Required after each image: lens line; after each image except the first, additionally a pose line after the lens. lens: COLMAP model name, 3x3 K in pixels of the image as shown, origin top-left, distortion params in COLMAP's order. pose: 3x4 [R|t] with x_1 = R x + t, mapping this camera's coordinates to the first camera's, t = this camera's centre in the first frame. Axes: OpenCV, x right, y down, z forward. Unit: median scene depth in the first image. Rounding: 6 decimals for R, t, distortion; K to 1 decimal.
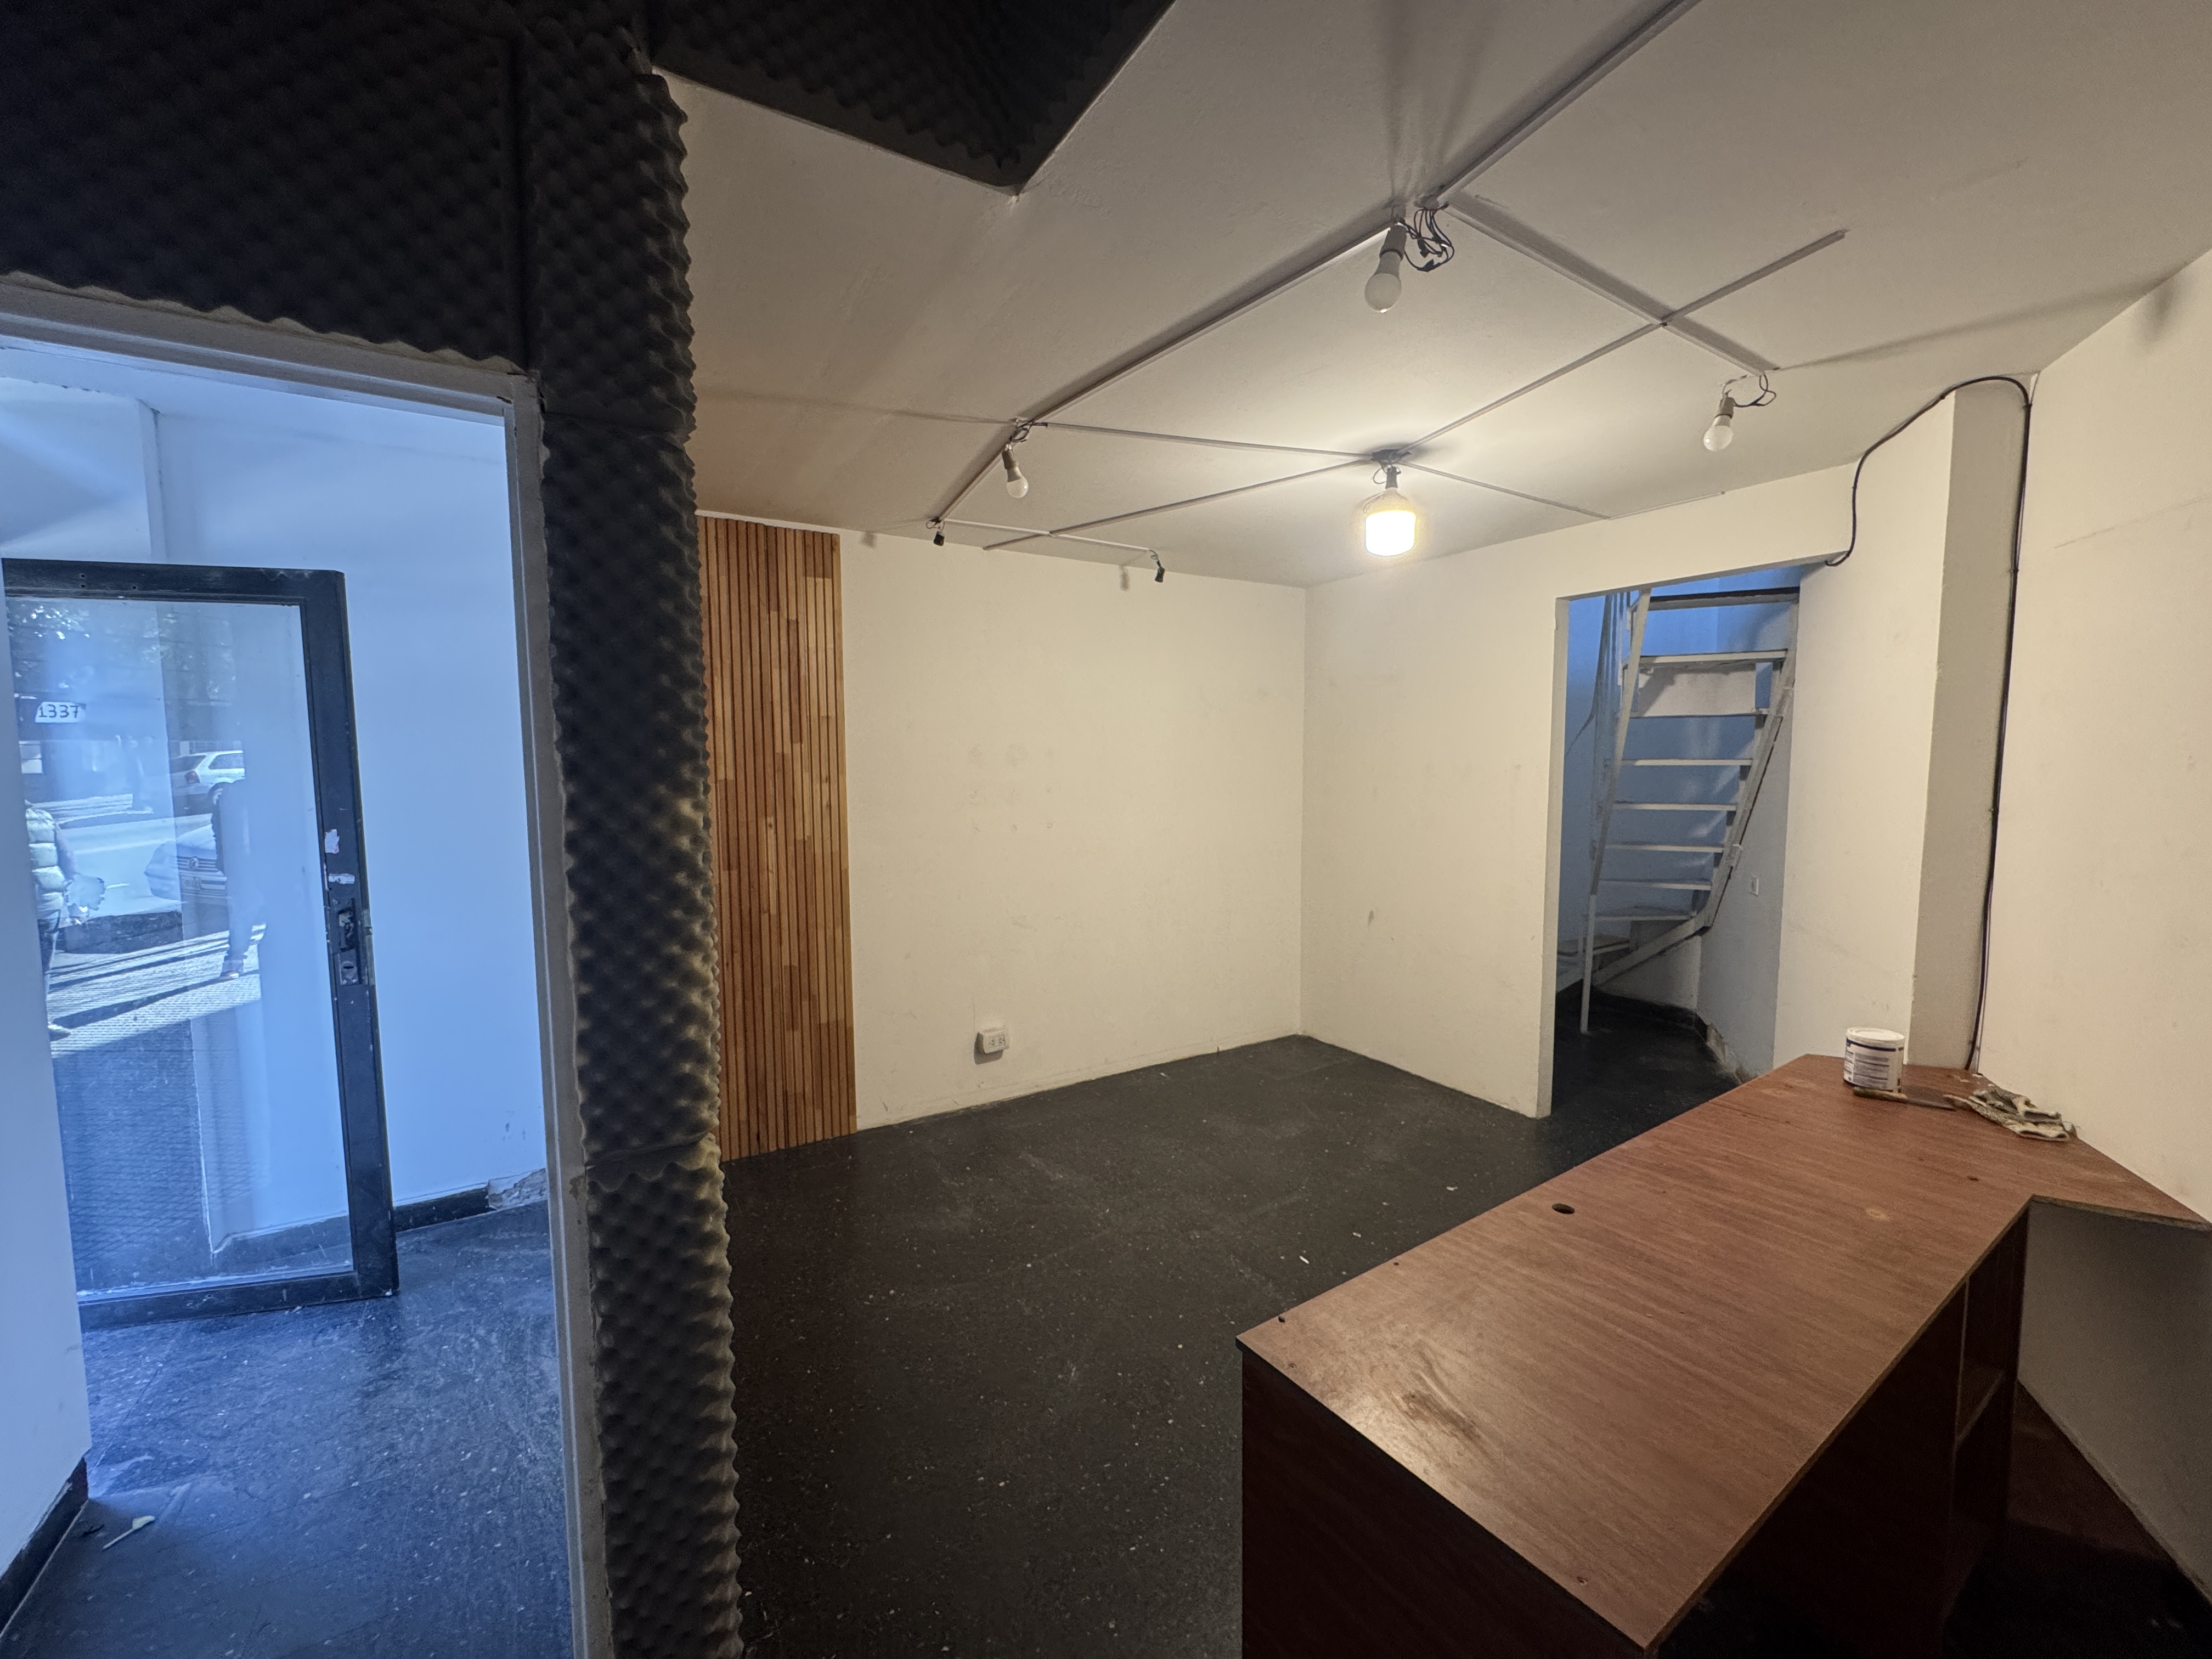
lens RADIAL K [[881.5, 0, 1105.3], [0, 881.5, 831.7], [0, 0, 1]] dist [-0.002194, -0.000299]
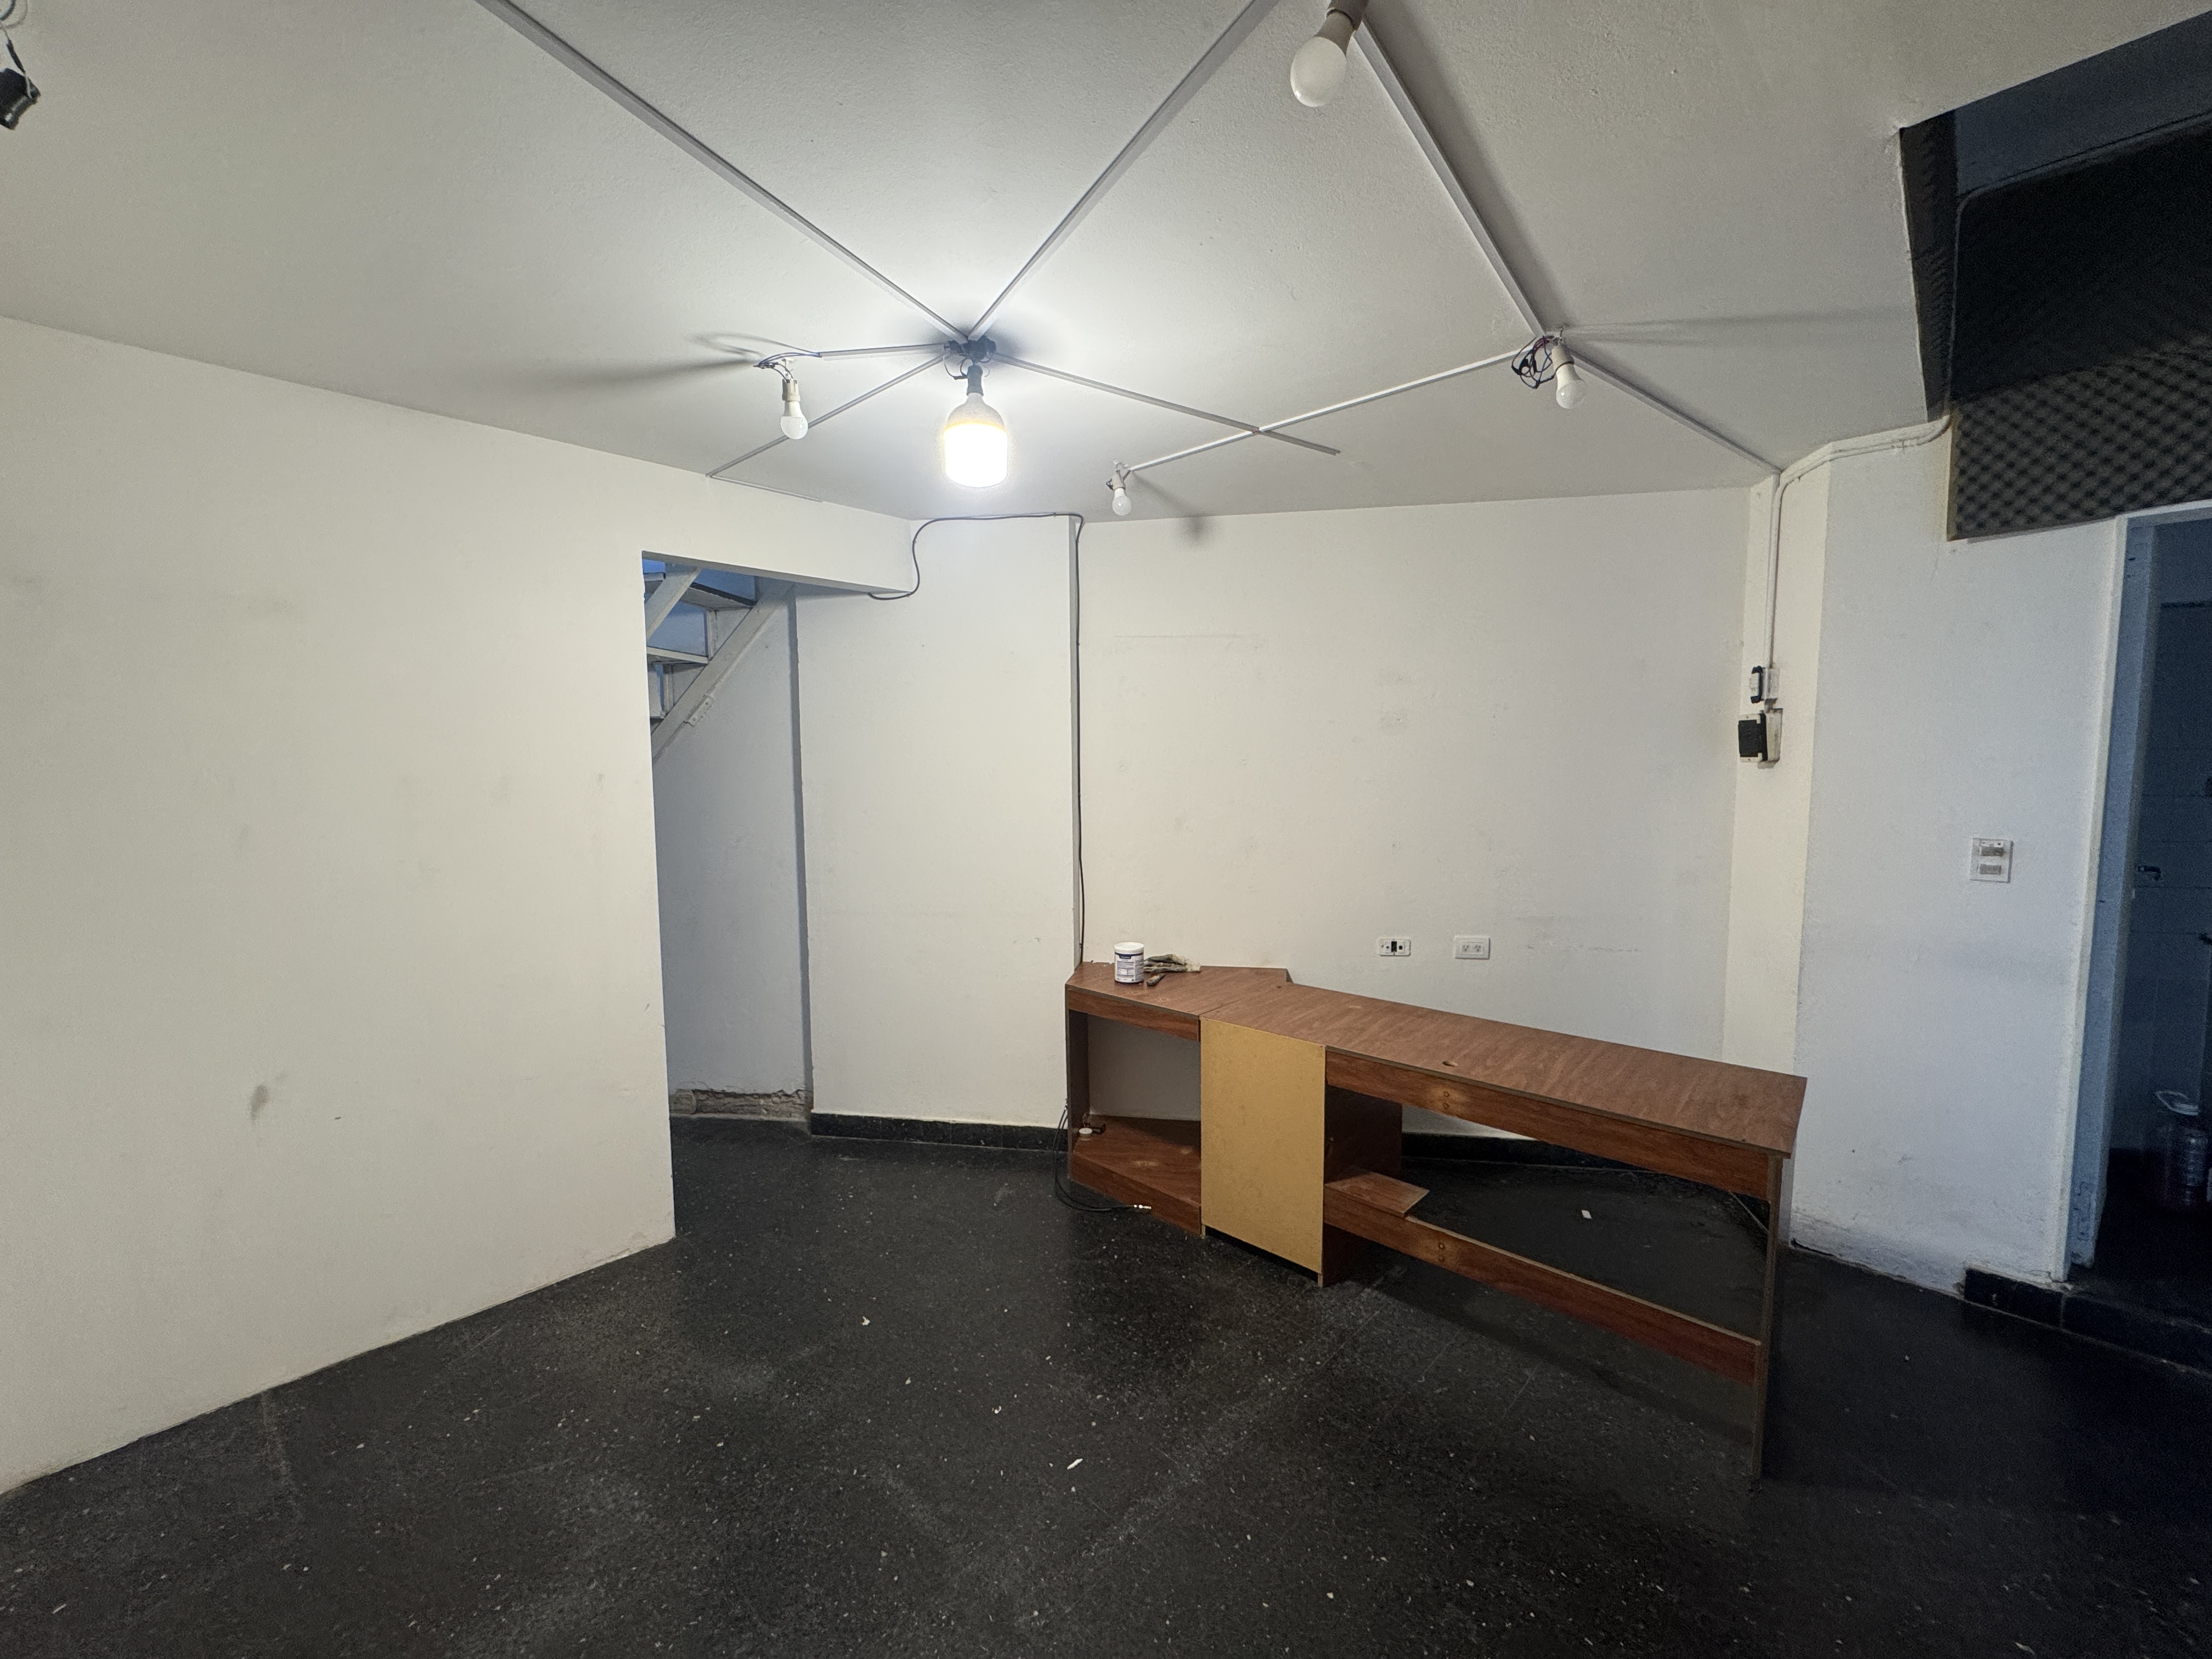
lens RADIAL K [[881.5, 0, 1105.3], [0, 881.5, 831.7], [0, 0, 1]] dist [-0.002194, -0.000299]
pose [[-0.244997, -0.074289, 0.966674, -0.438759], [0.086792, 0.991376, 0.098184, -0.090773], [-0.965631, 0.107954, -0.236437, 1.110304]]
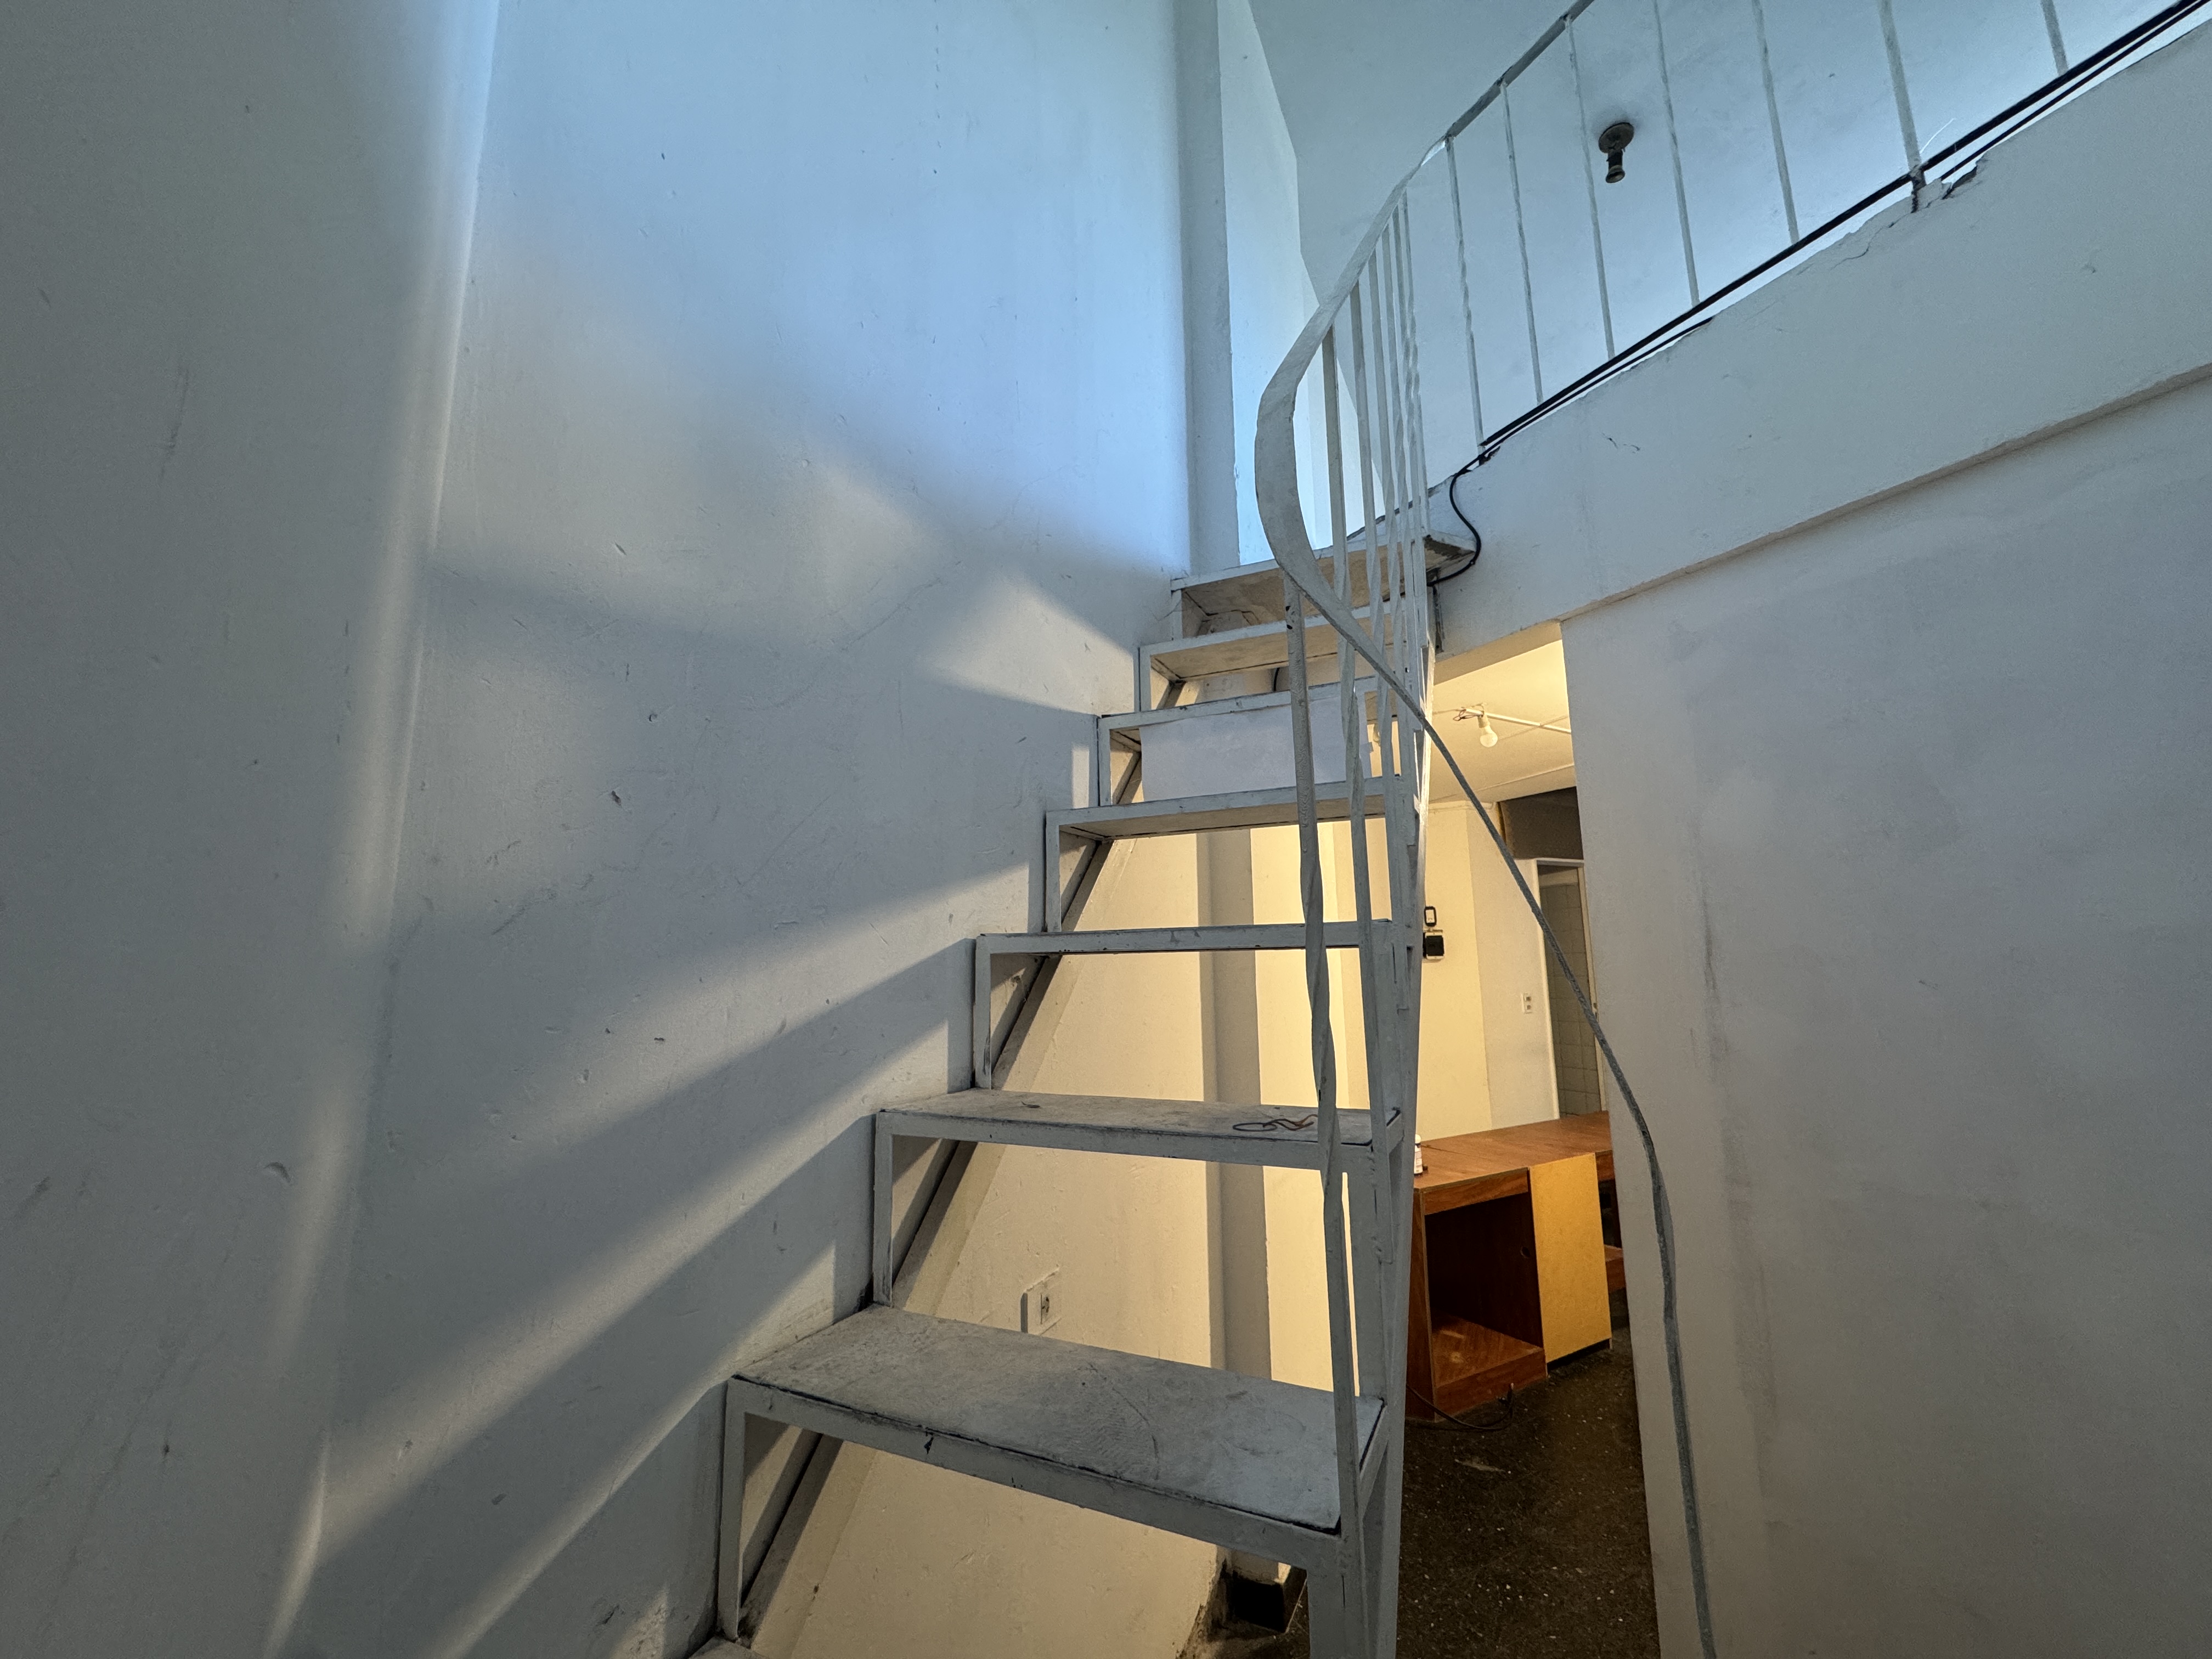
lens RADIAL K [[881.5, 0, 1105.3], [0, 881.5, 831.7], [0, 0, 1]] dist [-0.002194, -0.000299]
pose [[-0.998519, 0.027669, 0.046851, 1.049705], [0.023938, 0.996634, -0.078408, -0.146155], [-0.048863, -0.077170, -0.995820, 2.071305]]
